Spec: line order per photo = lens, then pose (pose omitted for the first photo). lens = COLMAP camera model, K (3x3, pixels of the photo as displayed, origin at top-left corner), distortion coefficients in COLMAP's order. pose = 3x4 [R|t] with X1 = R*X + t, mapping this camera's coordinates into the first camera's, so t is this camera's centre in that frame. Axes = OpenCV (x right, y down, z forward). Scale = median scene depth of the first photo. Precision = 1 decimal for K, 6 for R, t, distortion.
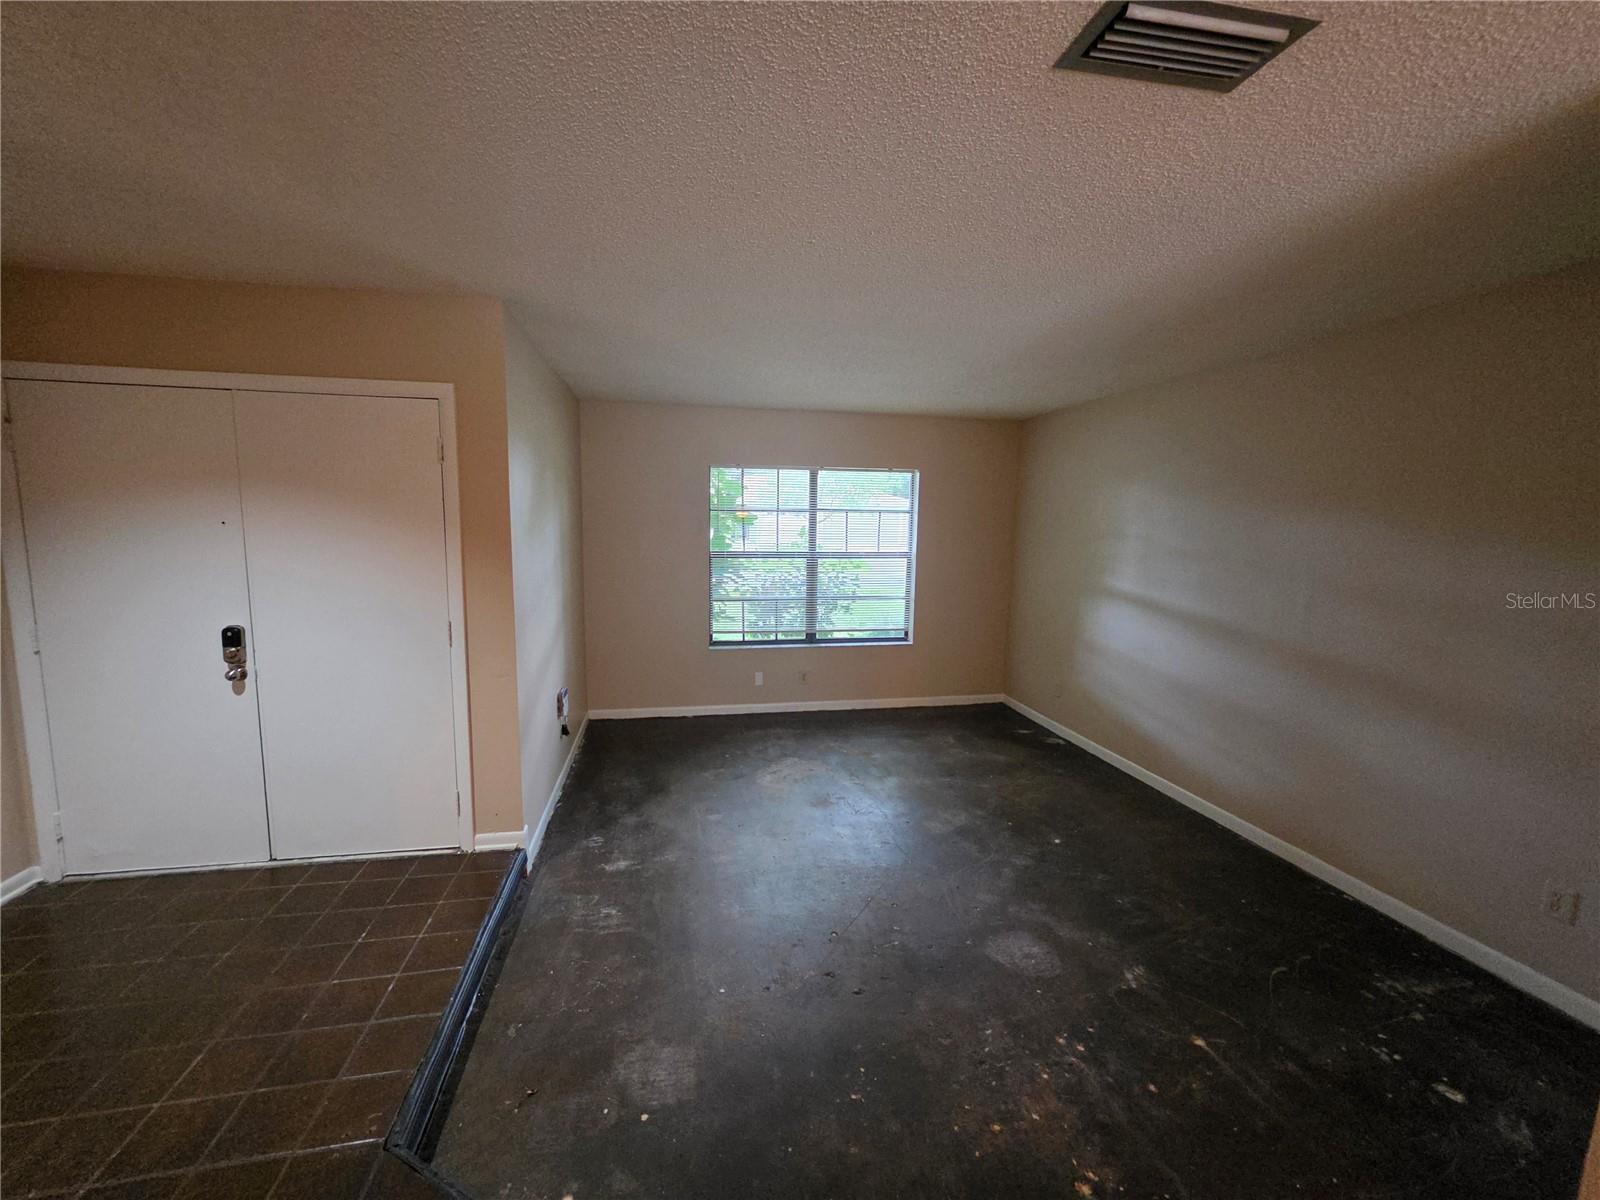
lens RADIAL K [[653.0, 0, 793.0], [0, 653.0, 598.9], [0, 0, 1]] dist [0.001740, -0.000489]
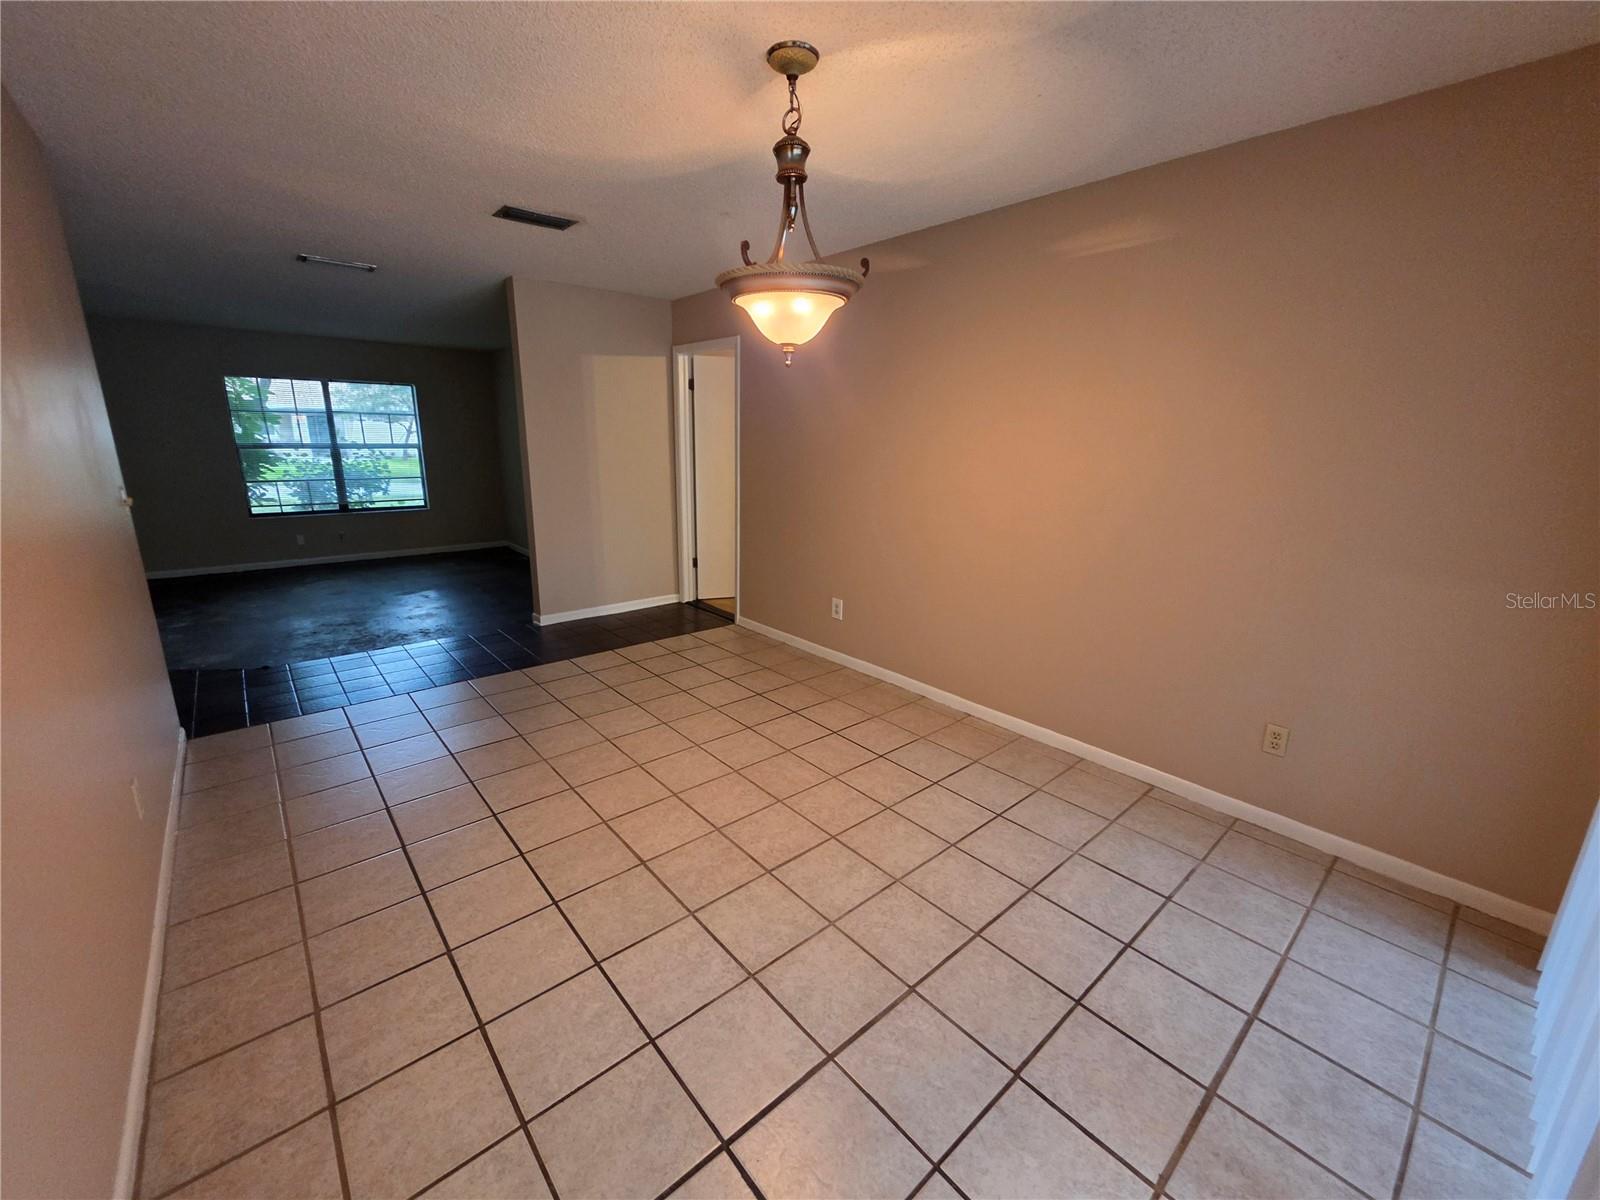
lens RADIAL K [[653.0, 0, 795.5], [0, 653.0, 596.1], [0, 0, 1]] dist [0.001740, -0.000489]
pose [[0.869625, -0.119524, 0.479026, 0.175923], [0.057487, 0.988167, 0.142201, 0.103691], [-0.490354, -0.096124, 0.866206, -0.685517]]
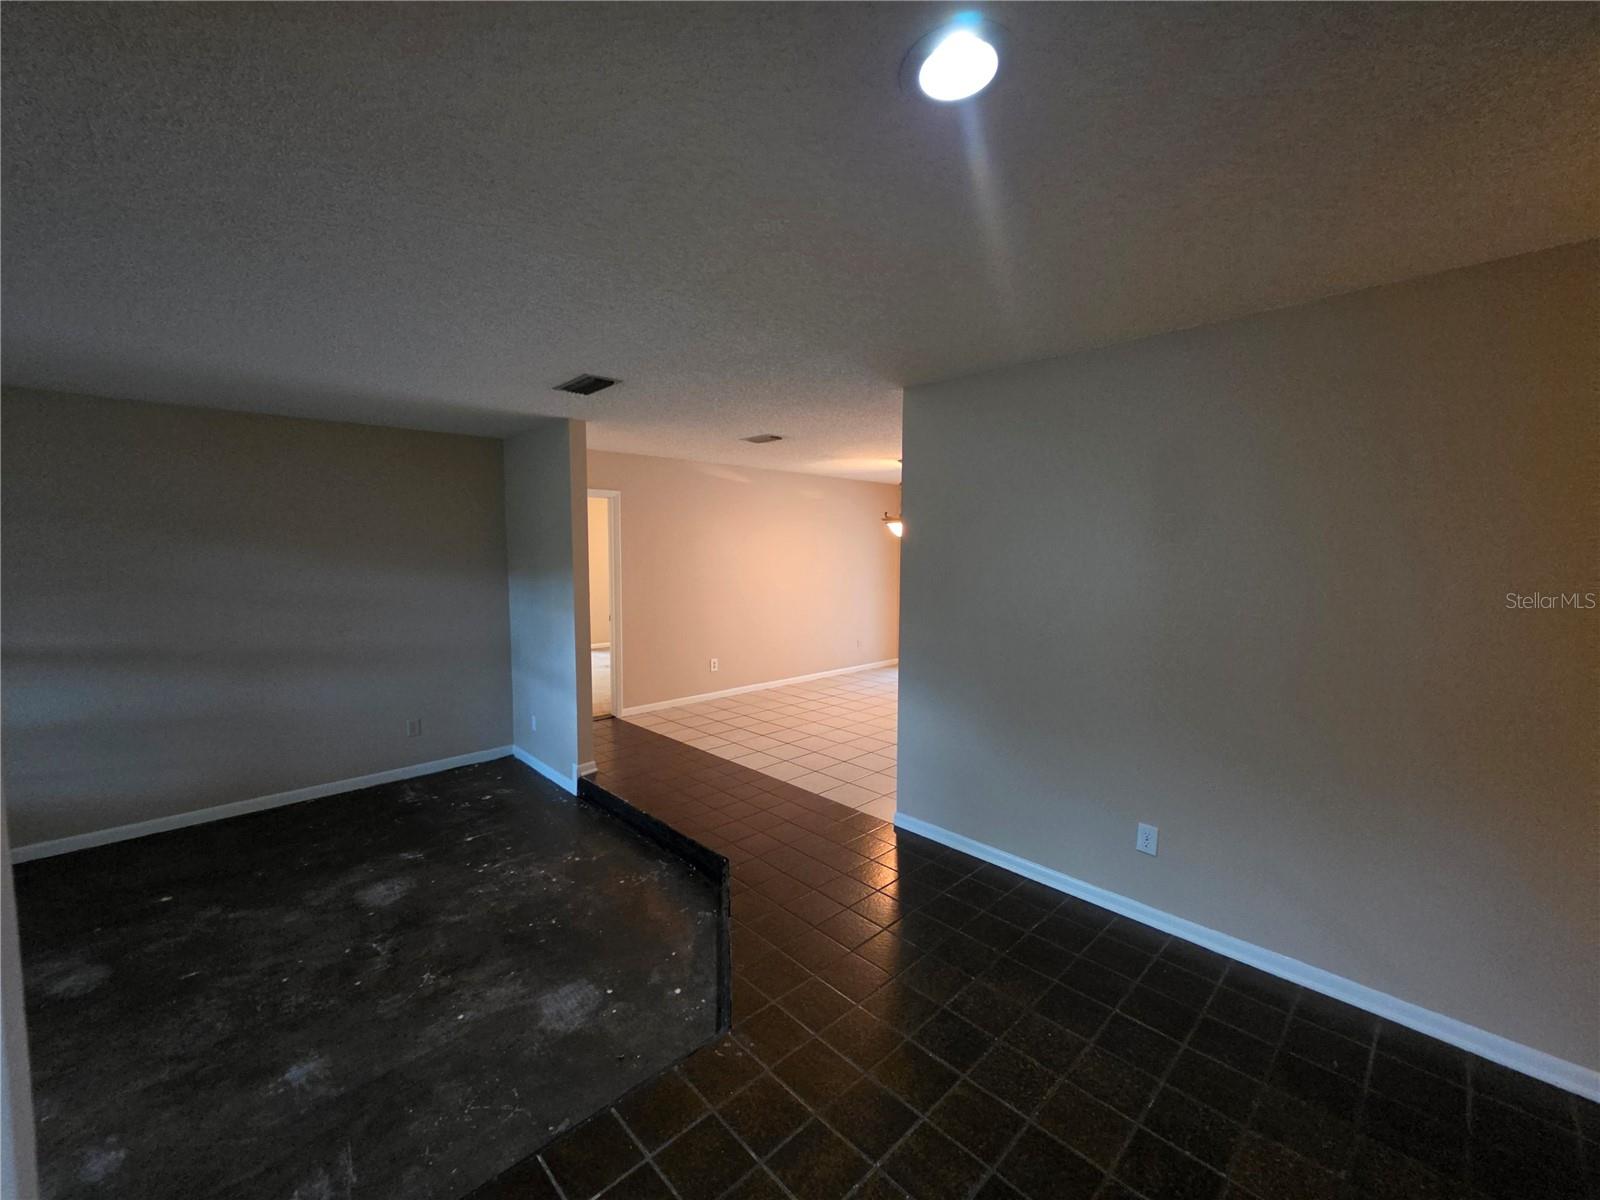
lens RADIAL K [[653.0, 0, 795.5], [0, 653.0, 598.0], [0, 0, 1]] dist [0.001740, -0.000489]
pose [[-0.551069, -0.080720, 0.830547, -0.507722], [0.095240, 0.982722, 0.158702, -0.067883], [-0.829007, 0.166557, -0.533860, 0.424937]]
